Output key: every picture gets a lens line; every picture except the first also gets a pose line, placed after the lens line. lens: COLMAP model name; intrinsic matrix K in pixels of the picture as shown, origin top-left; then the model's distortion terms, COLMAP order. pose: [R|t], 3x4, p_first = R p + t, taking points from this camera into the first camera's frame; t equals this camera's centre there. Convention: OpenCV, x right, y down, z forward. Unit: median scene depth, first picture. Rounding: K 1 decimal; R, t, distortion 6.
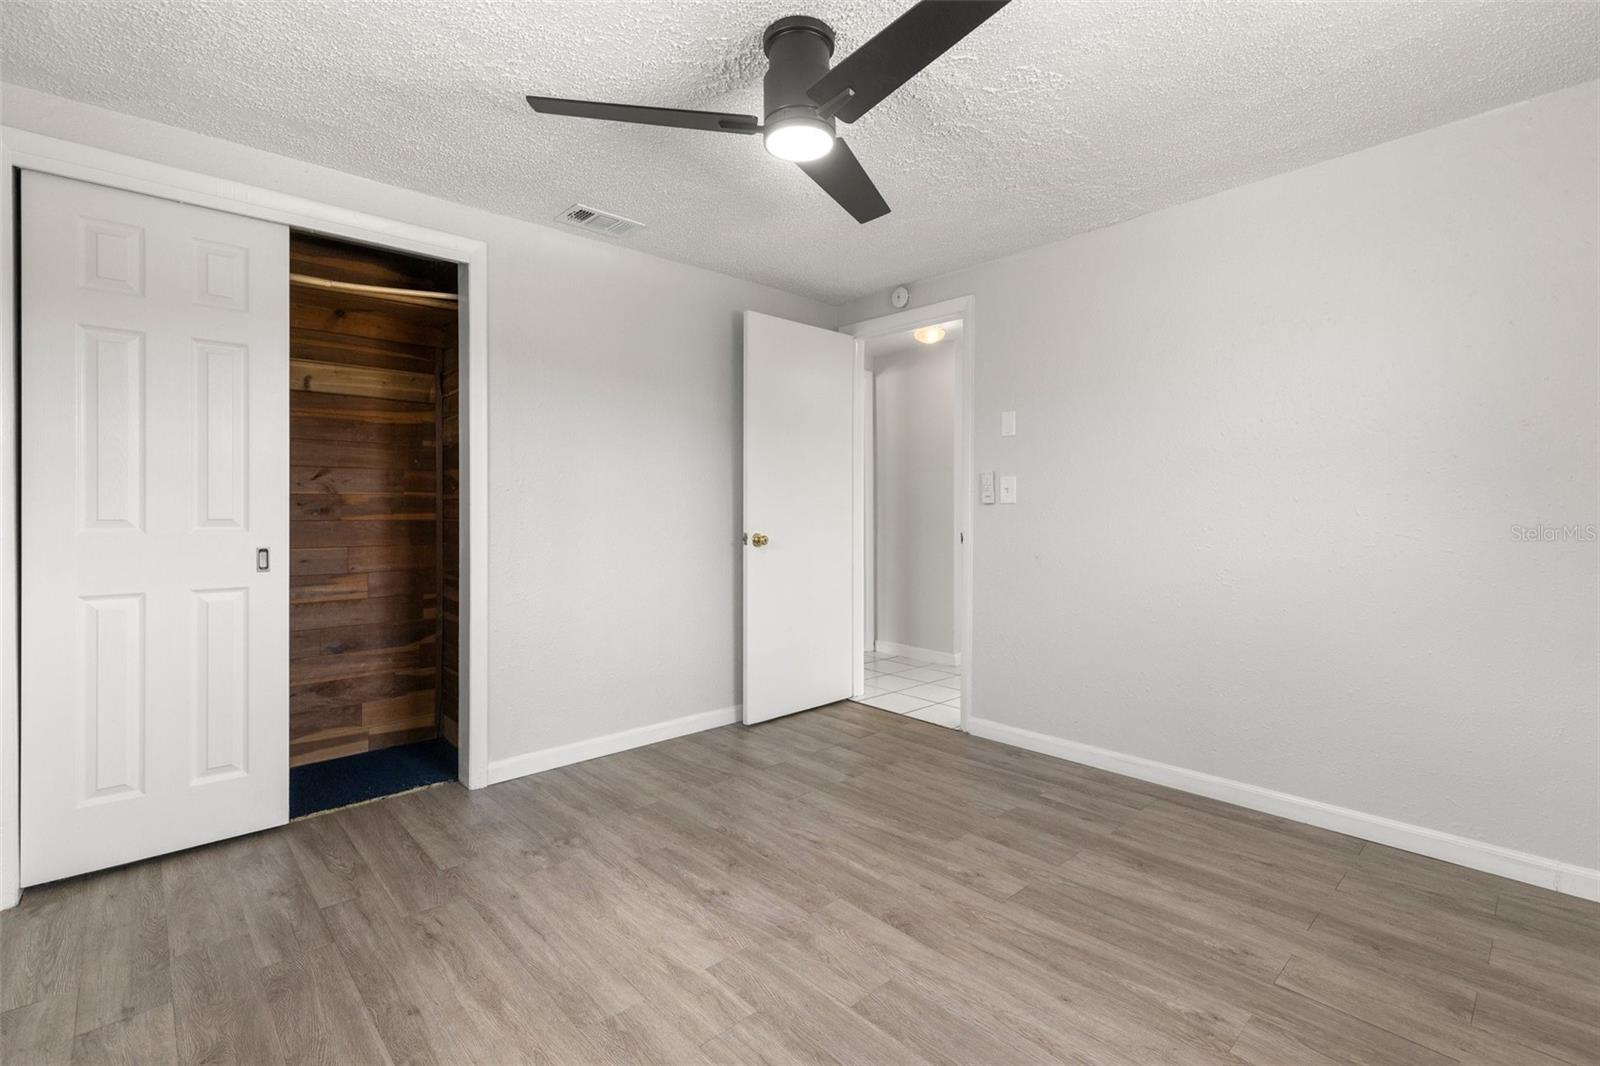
lens RADIAL K [[721.0, 0, 807.8], [0, 721.0, 505.1], [0, 0, 1]] dist [0.004048, 0.000124]
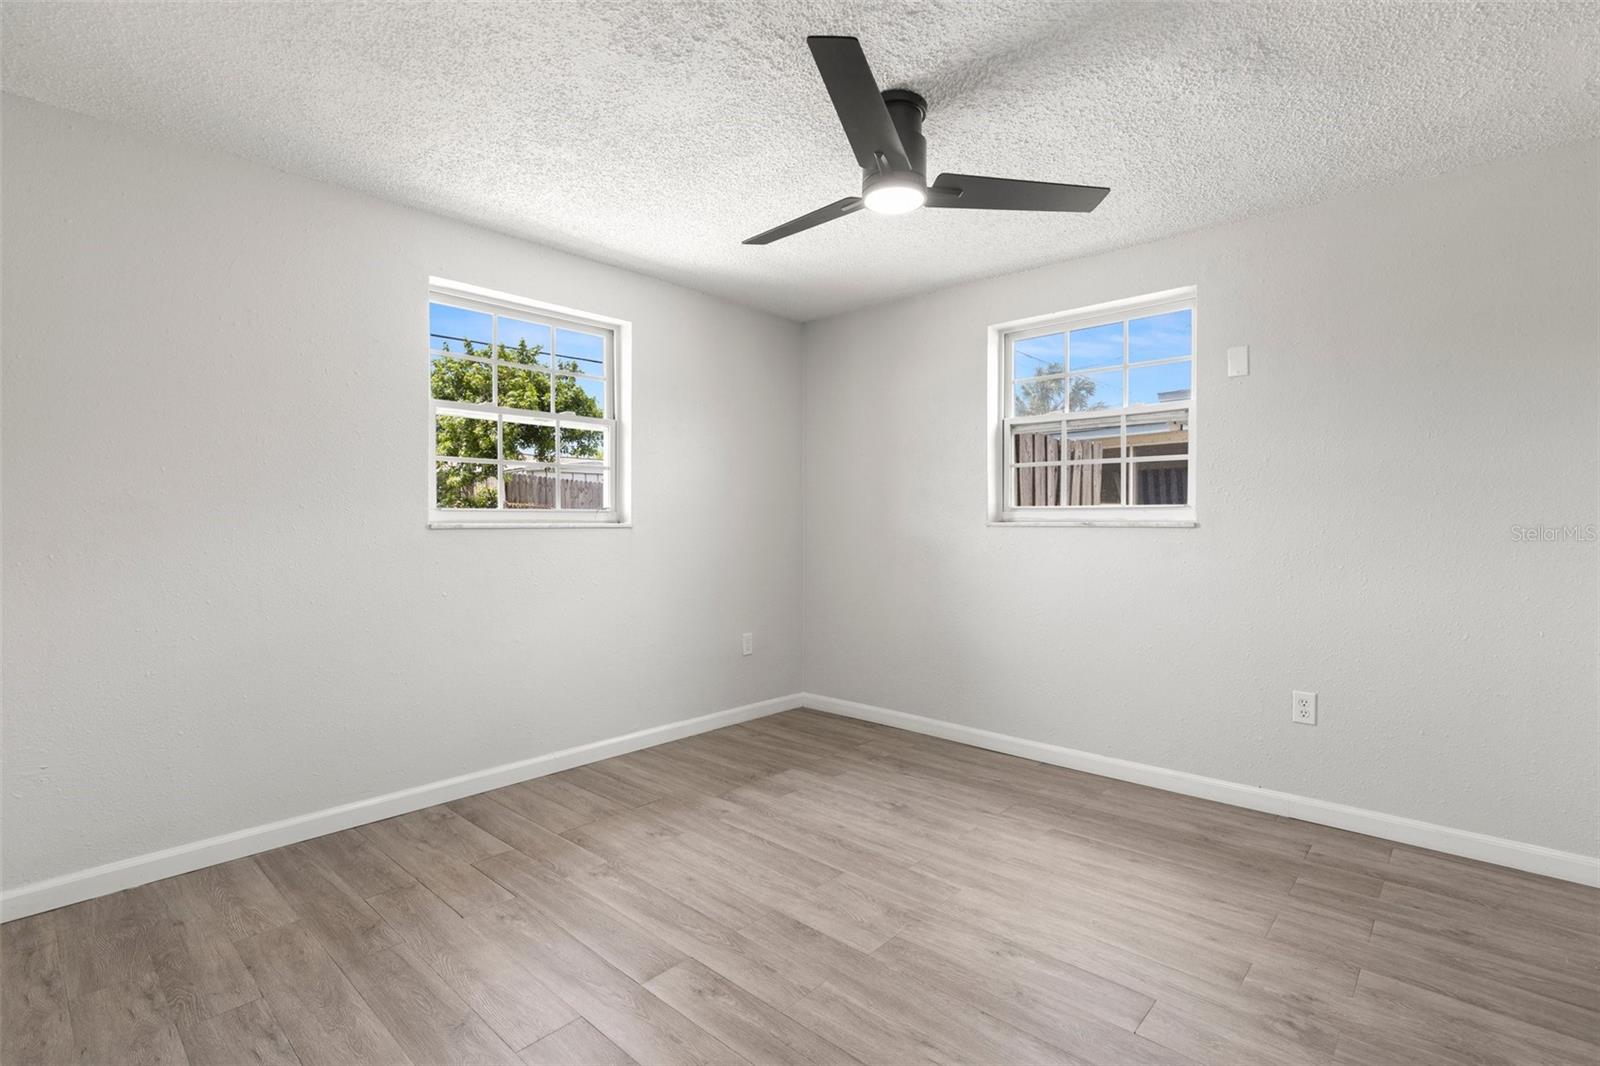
lens RADIAL K [[755.1, 0, 789.5], [0, 755.1, 521.8], [0, 0, 1]] dist [0.004275, -0.000164]
pose [[-0.998271, 0.001959, -0.058739, 0.210274], [0.002137, 0.999993, -0.002981, 0.003566], [0.058733, -0.003101, -0.998269, 2.067115]]
